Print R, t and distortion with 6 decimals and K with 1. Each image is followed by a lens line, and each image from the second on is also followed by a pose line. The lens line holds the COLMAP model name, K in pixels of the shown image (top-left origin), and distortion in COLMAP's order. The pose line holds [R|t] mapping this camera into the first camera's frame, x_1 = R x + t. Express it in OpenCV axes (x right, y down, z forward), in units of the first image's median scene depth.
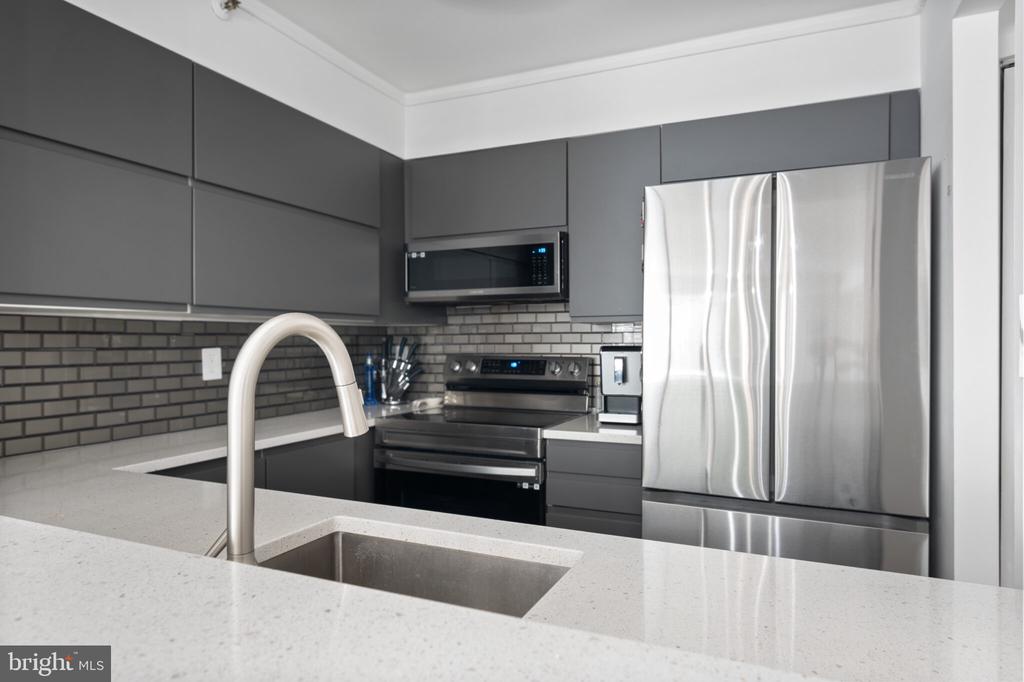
lens RADIAL K [[615.8, 0, 512.0], [0, 615.8, 341.0], [0, 0, 1]] dist [0.000478, 0.000042]
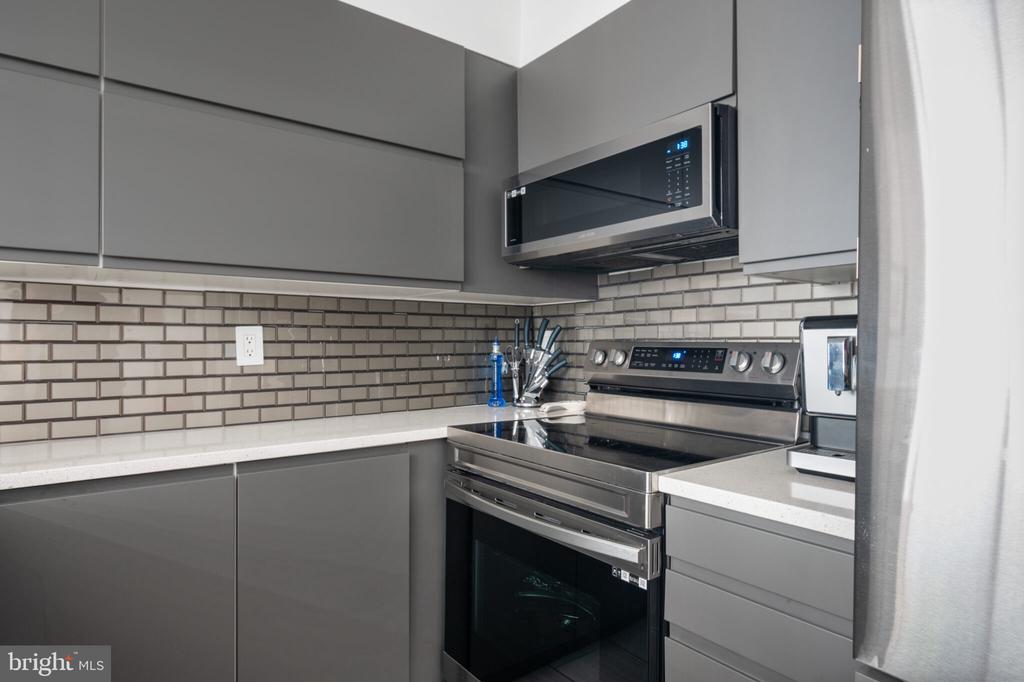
lens RADIAL K [[570.5, 0, 515.9], [0, 570.5, 341.6], [0, 0, 1]] dist [-0.002392, 0.001411]
pose [[0.882091, 0.002012, -0.471074, 0.132244], [-0.002323, 0.999997, -0.000079, 0.024458], [0.471073, 0.001165, 0.882094, 0.400659]]
